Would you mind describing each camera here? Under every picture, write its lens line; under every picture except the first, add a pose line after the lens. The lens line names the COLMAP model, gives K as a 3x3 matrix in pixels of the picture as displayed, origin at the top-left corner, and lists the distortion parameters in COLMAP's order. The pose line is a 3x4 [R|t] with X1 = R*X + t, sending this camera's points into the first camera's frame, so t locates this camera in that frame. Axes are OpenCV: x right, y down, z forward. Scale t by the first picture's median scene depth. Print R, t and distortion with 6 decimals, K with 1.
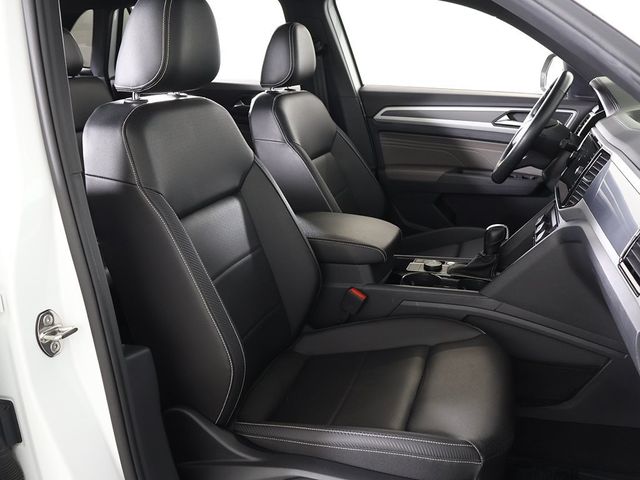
lens RADIAL K [[598.4, 0, 320.2], [0, 598.4, 240.8], [0, 0, 1]] dist [-0.011373, 0.000000]
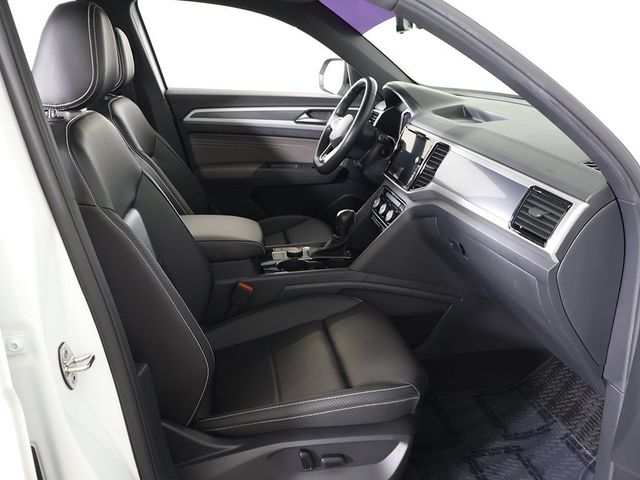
lens RADIAL K [[598.4, 0, 319.6], [0, 598.4, 239.8], [0, 0, 1]] dist [-0.011373, 0.000000]
pose [[0.890671, -0.124034, 0.437403, -0.190546], [0.119038, 0.992126, 0.038943, -0.014621], [-0.438789, 0.017382, 0.898422, -0.023179]]
